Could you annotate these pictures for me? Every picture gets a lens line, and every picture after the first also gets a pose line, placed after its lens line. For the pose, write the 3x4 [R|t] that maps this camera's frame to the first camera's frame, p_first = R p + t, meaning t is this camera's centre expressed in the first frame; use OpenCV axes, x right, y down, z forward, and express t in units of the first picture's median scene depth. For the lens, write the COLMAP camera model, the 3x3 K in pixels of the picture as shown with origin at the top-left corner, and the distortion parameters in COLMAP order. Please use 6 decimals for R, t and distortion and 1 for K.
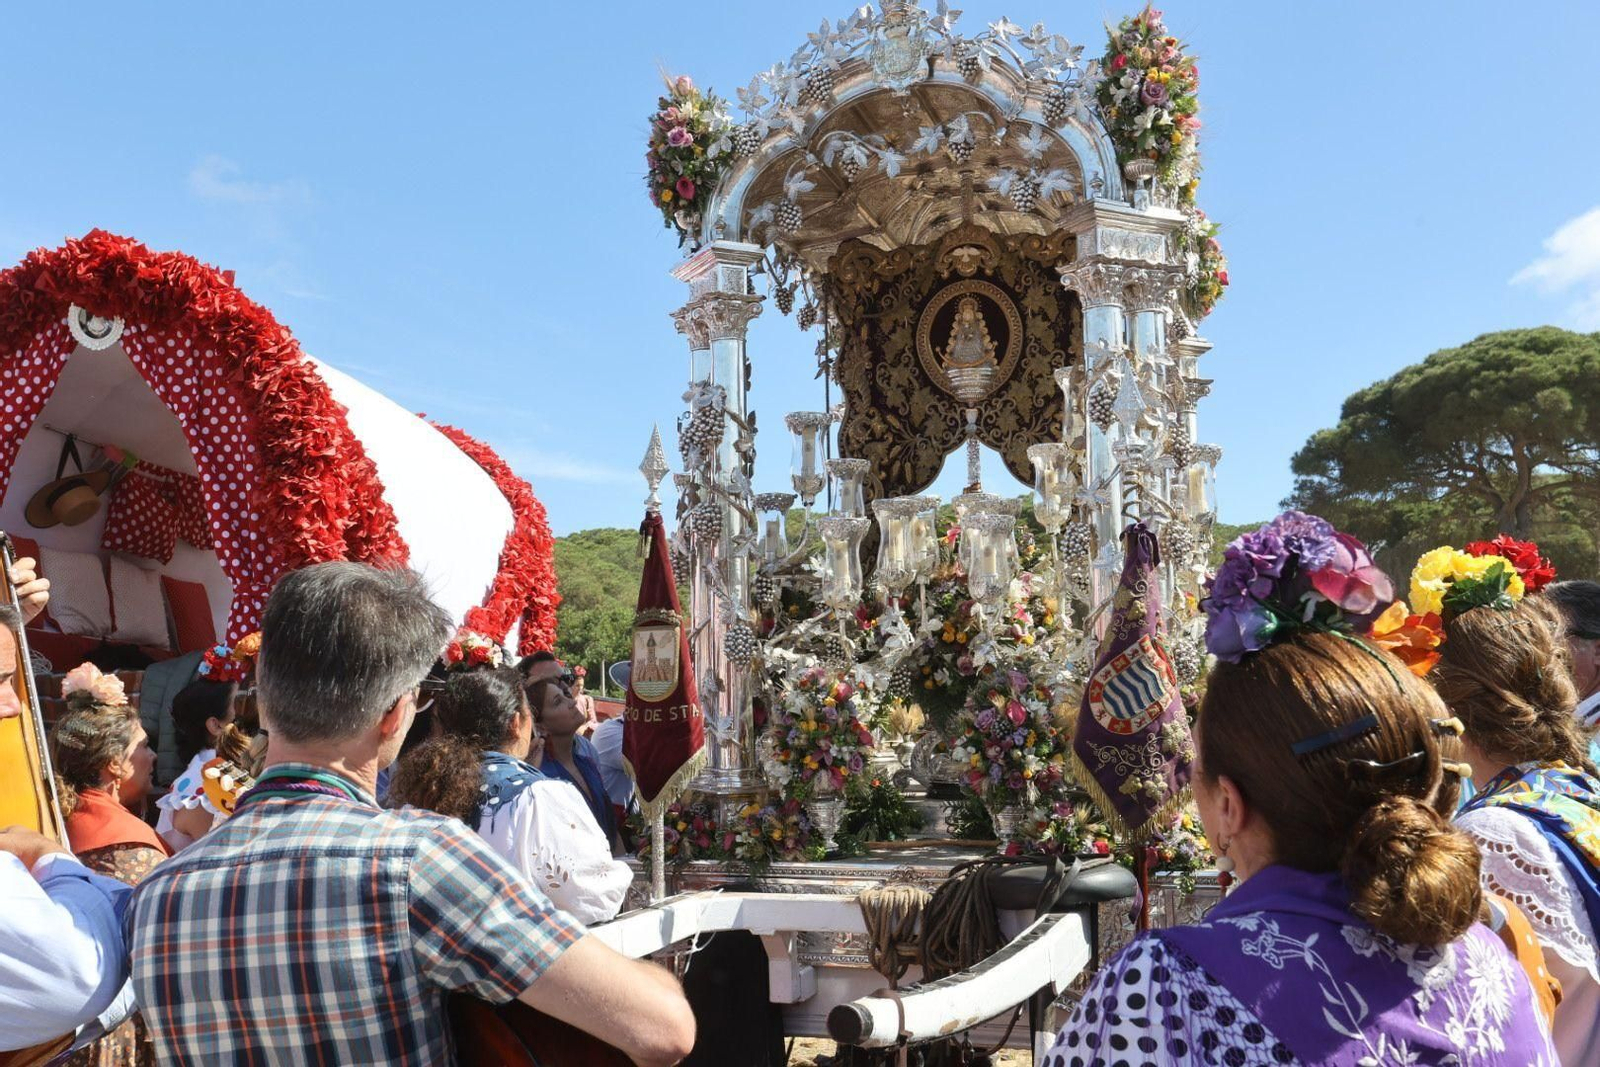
lens RADIAL K [[1639.6, 0, 749.5], [0, 1639.6, 531.4], [0, 0, 1]] dist [0.031718, 0.000000]
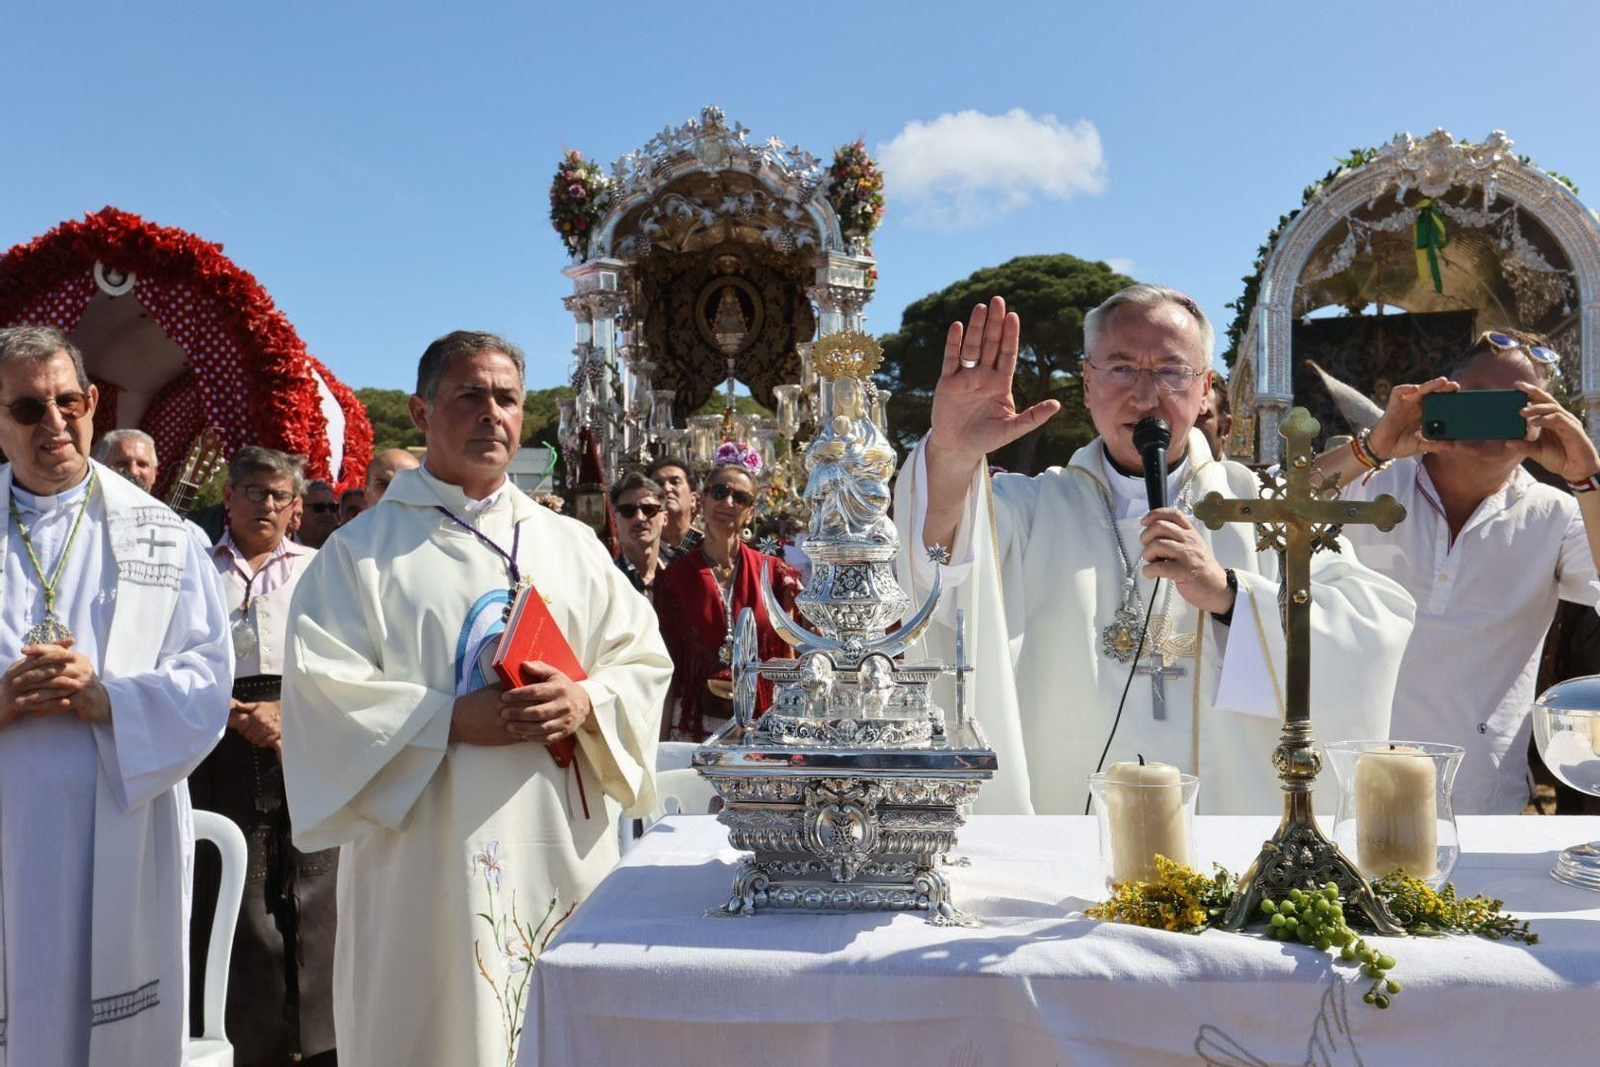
lens RADIAL K [[1623.0, 0, 807.4], [0, 1623.0, 517.5], [0, 0, 1]] dist [0.019676, 0.000000]
pose [[0.956869, 0.000277, 0.290519, -0.283741], [-0.018734, 0.997977, 0.060751, -0.020804], [-0.289914, -0.063574, 0.954939, -0.600278]]
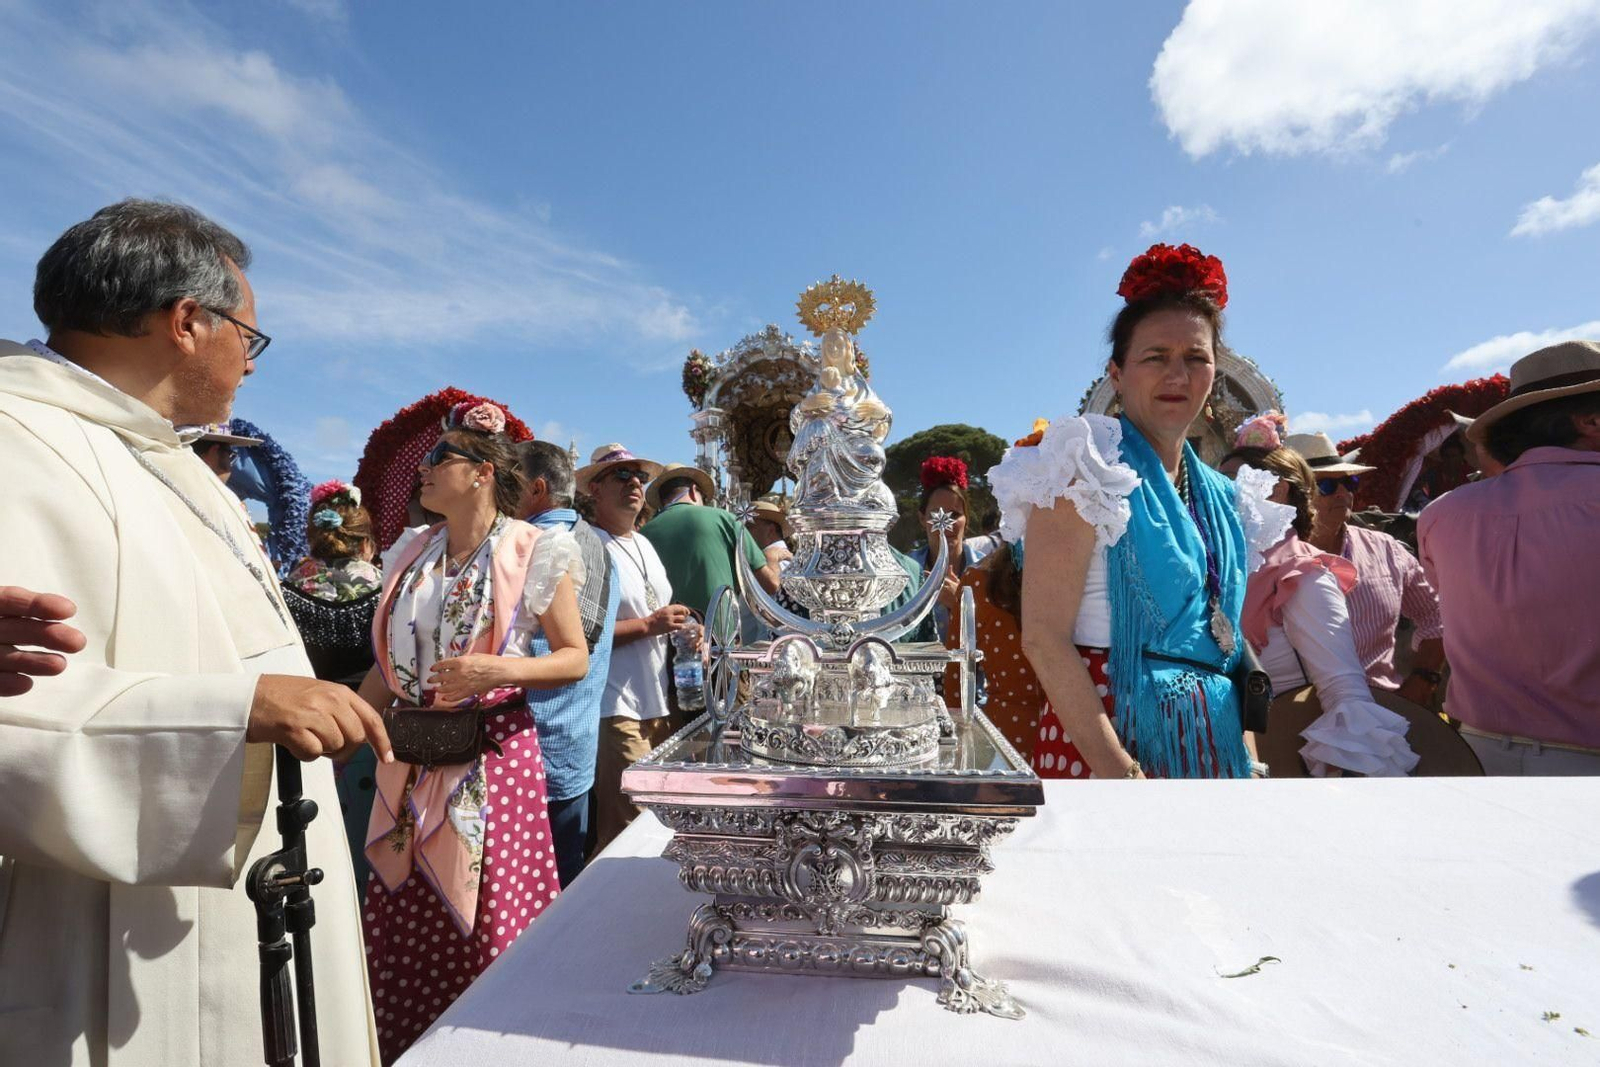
lens RADIAL K [[816.6, 0, 789.6], [0, 816.6, 555.4], [0, 0, 1]] dist [-0.075687, 0.022157]
pose [[0.969890, 0.001234, 0.243538, -0.228080], [-0.015232, 0.998337, 0.055606, 0.002418], [-0.243065, -0.057642, 0.968296, -0.439552]]
